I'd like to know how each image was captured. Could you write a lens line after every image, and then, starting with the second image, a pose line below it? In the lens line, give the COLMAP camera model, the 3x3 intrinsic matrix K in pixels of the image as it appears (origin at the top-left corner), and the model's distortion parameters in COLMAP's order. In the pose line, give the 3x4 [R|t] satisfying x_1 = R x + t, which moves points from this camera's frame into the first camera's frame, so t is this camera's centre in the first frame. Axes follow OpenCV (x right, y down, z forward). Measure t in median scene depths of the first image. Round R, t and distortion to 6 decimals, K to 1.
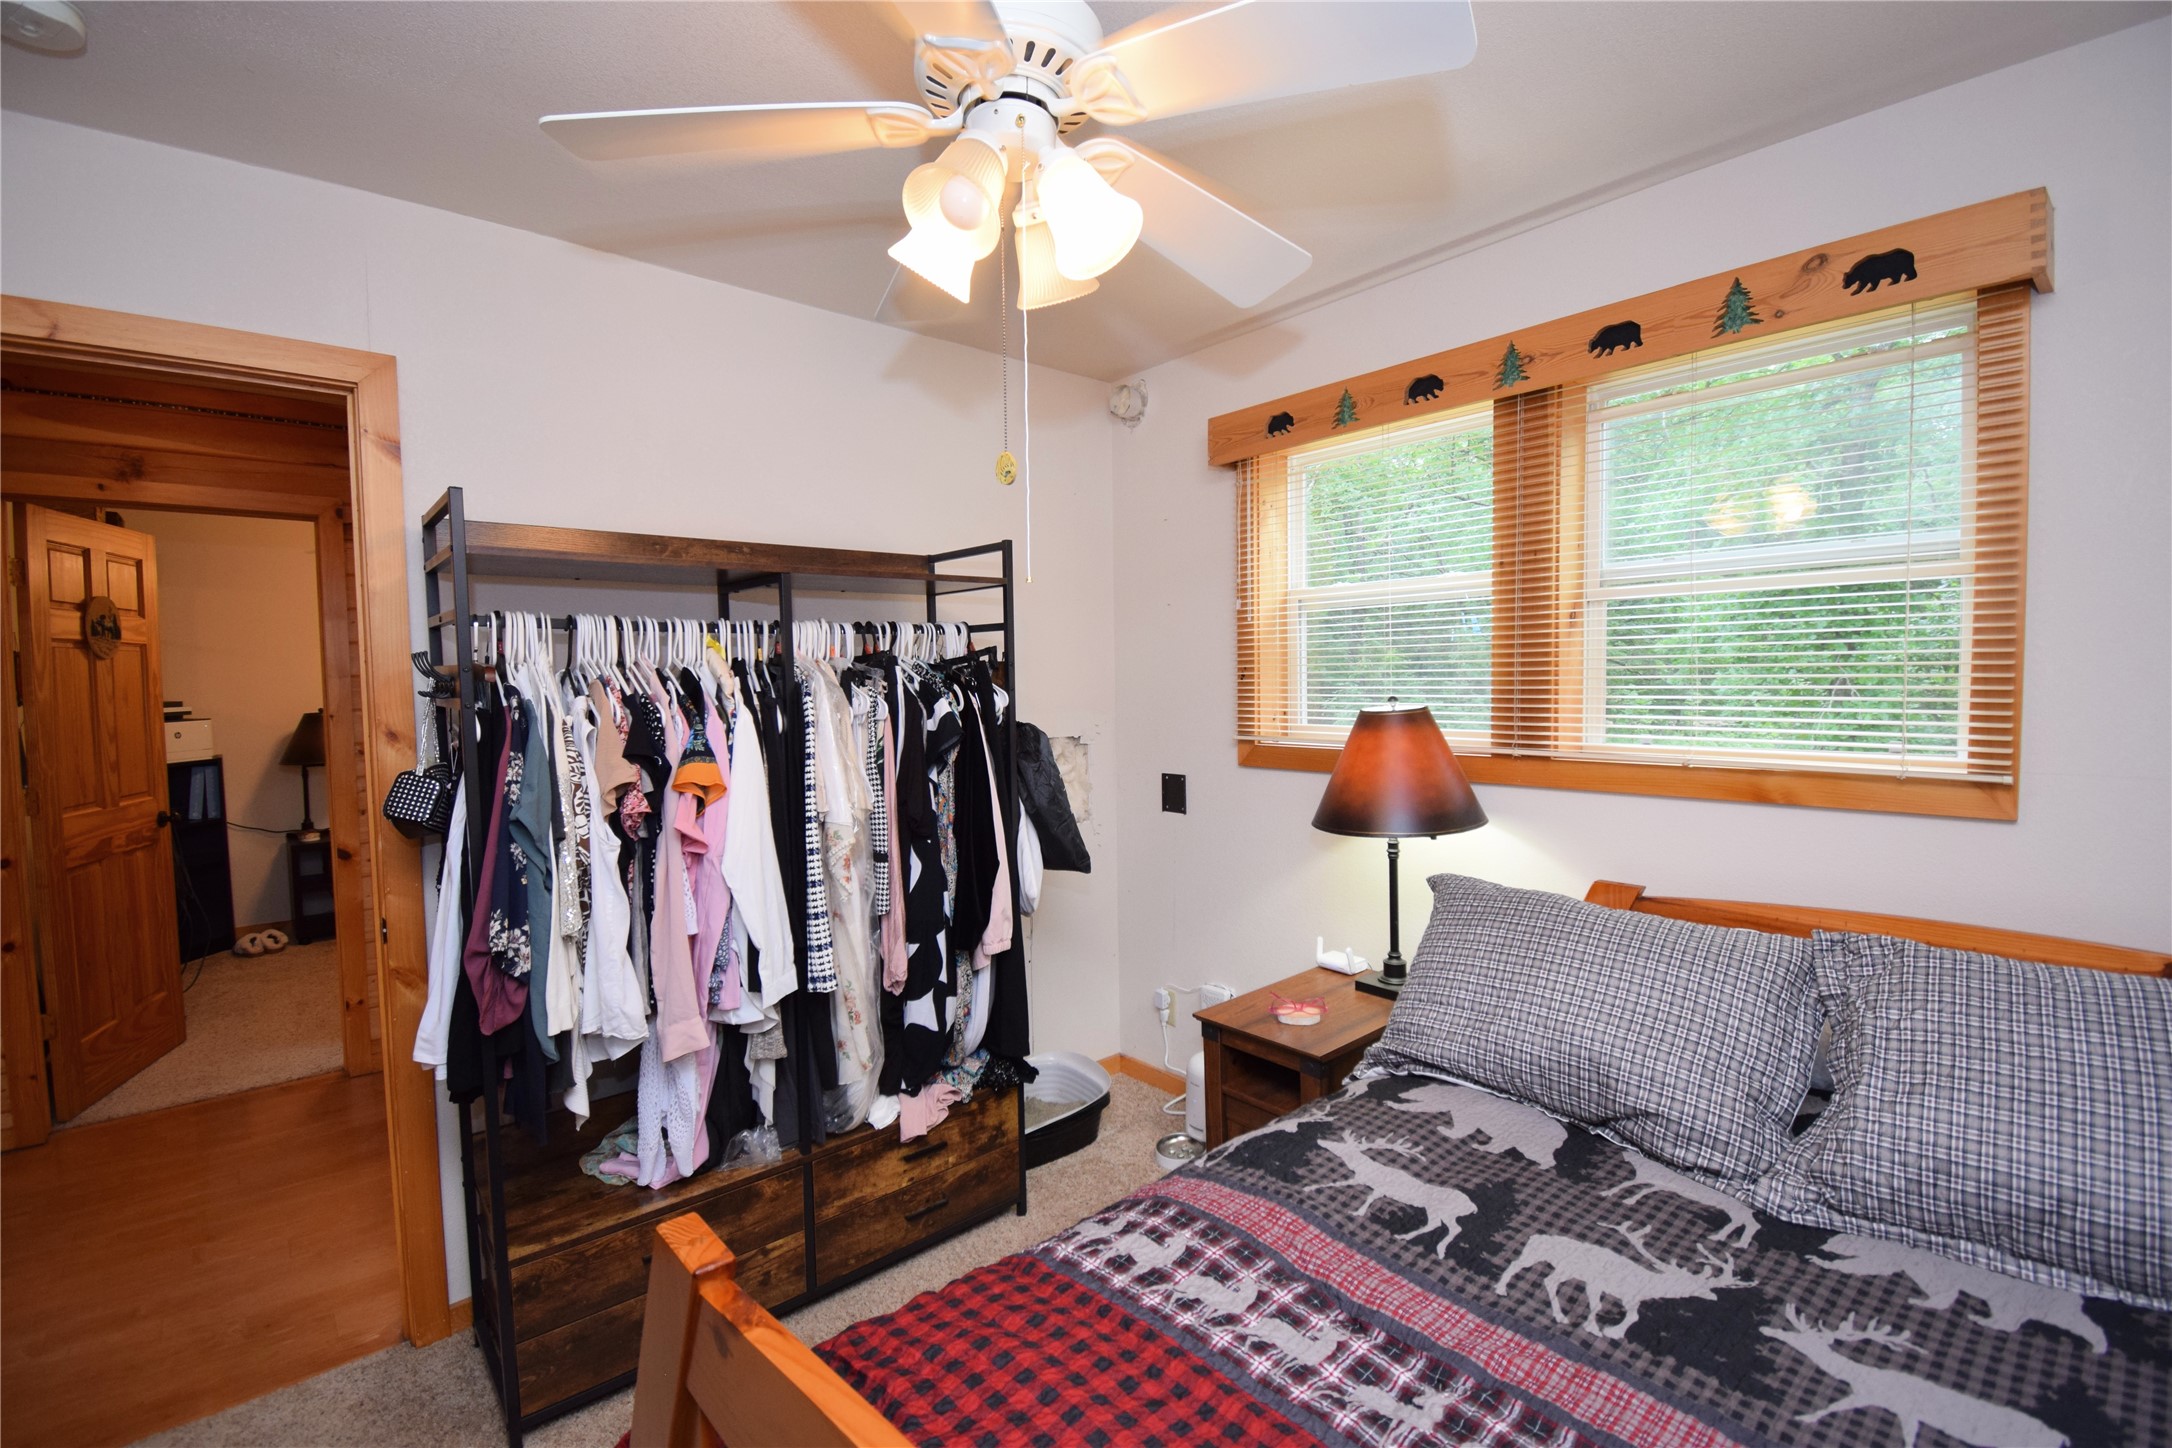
lens RADIAL K [[953.2, 0, 1095.6], [0, 953.2, 728.9], [0, 0, 1]] dist [0.024036, -0.028727]
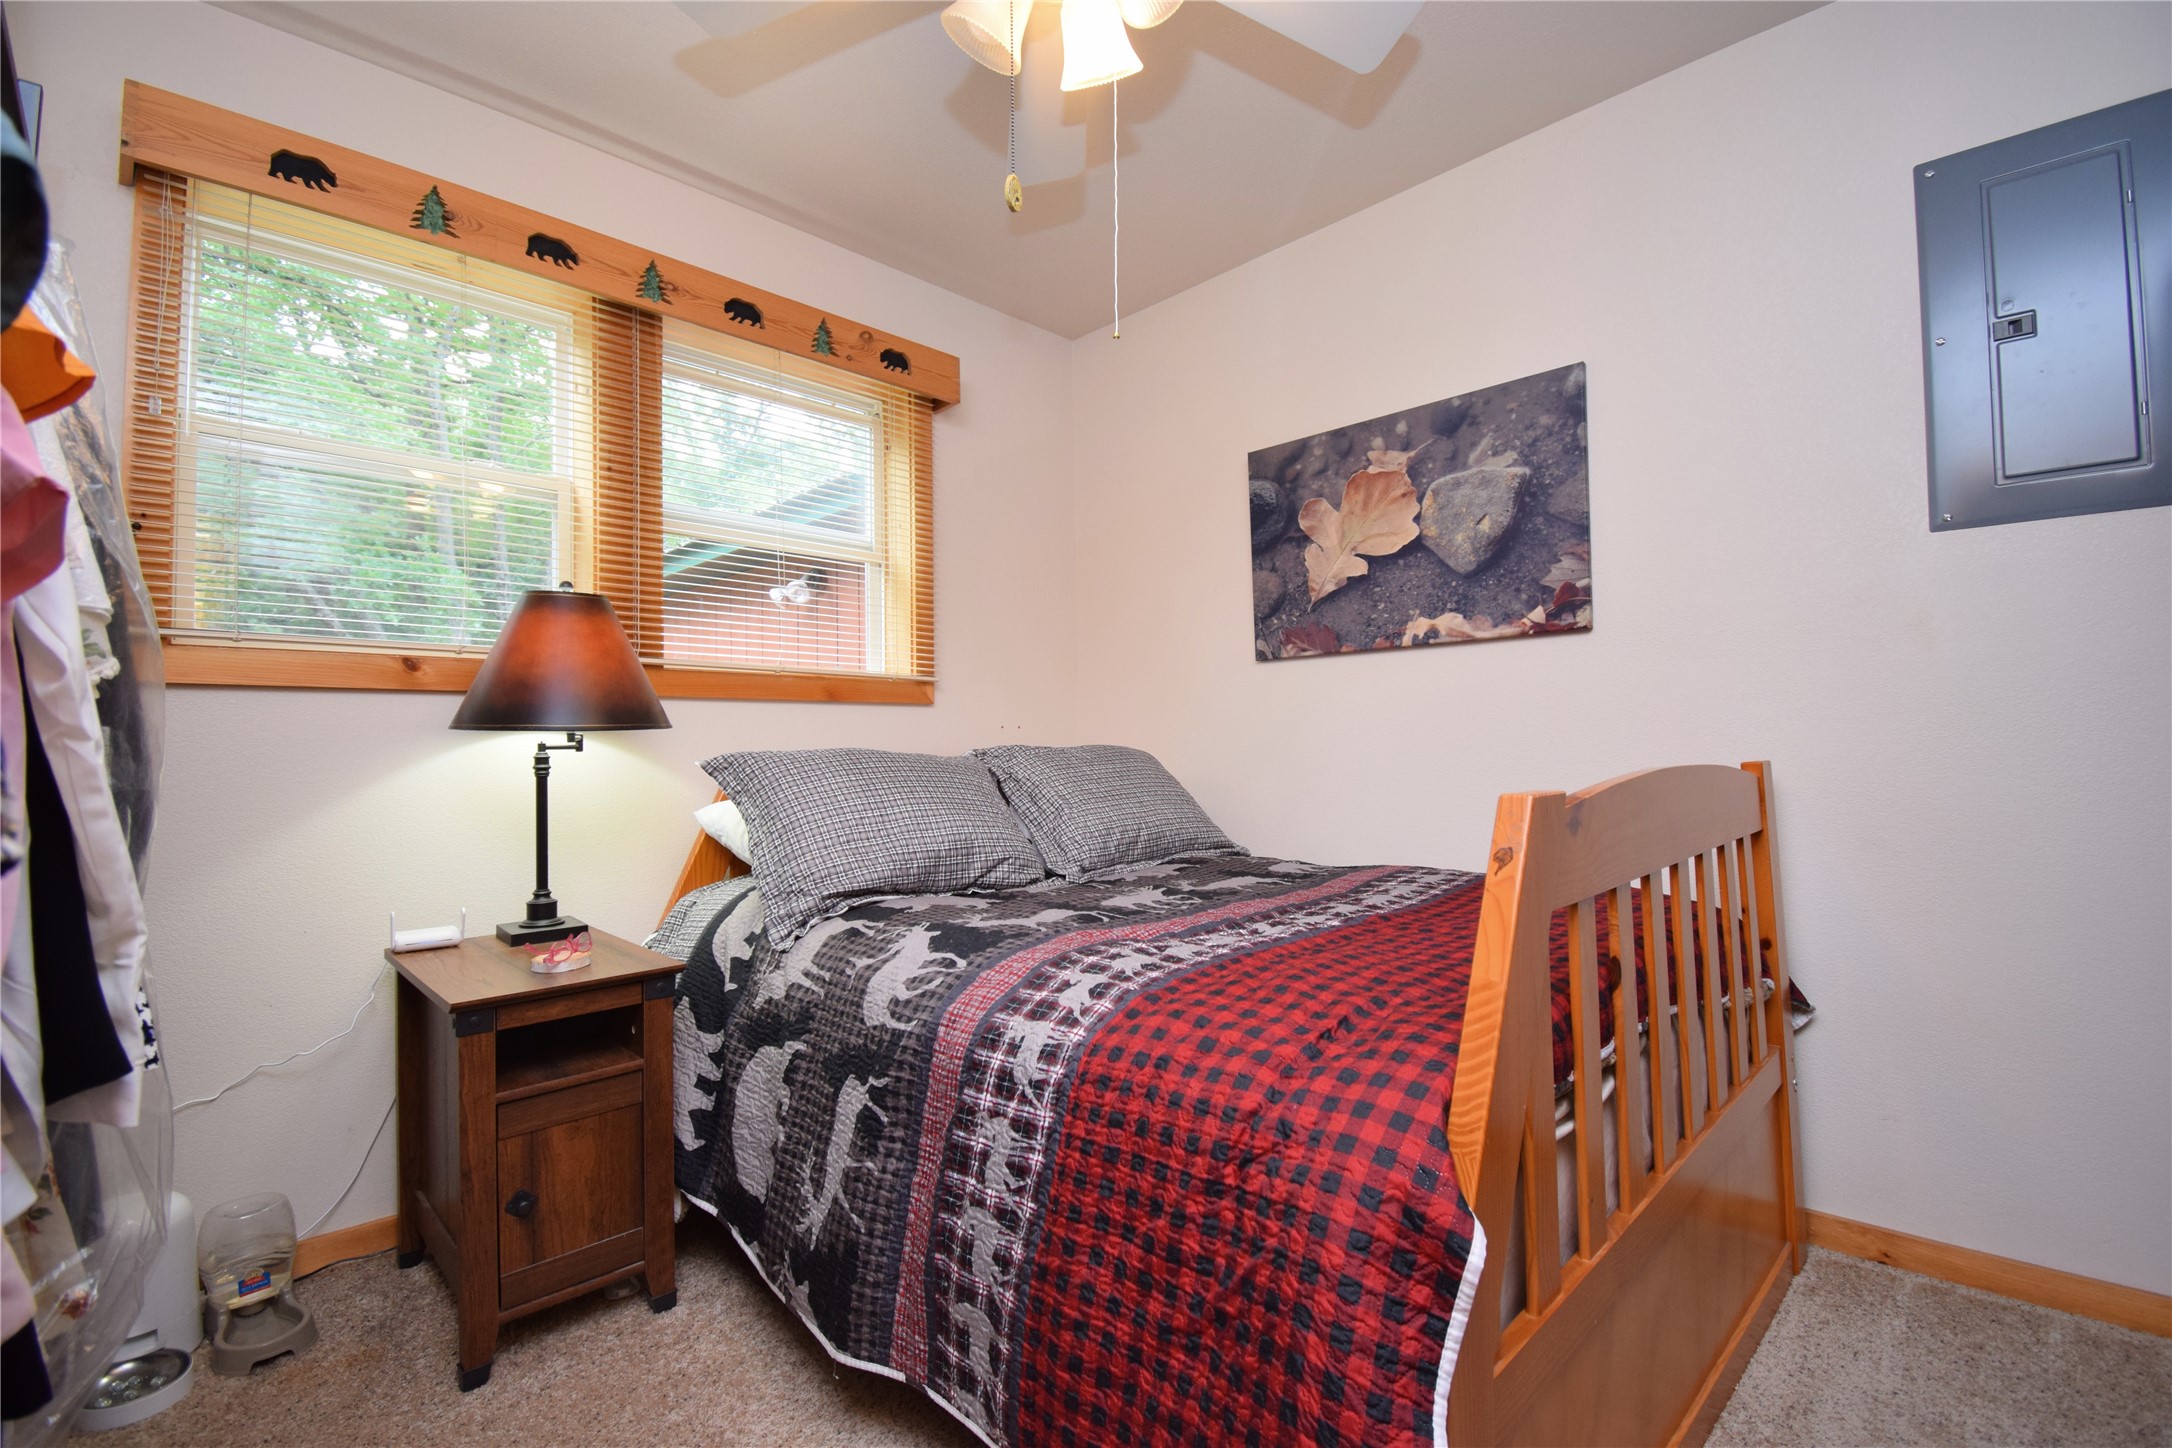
lens RADIAL K [[953.2, 0, 1095.6], [0, 953.2, 728.9], [0, 0, 1]] dist [0.024036, -0.028727]
pose [[-0.067250, 0.038441, 0.996995, -0.668299], [0.069351, 0.997021, -0.033764, 0.186393], [-0.995323, 0.066872, -0.069715, 0.681847]]
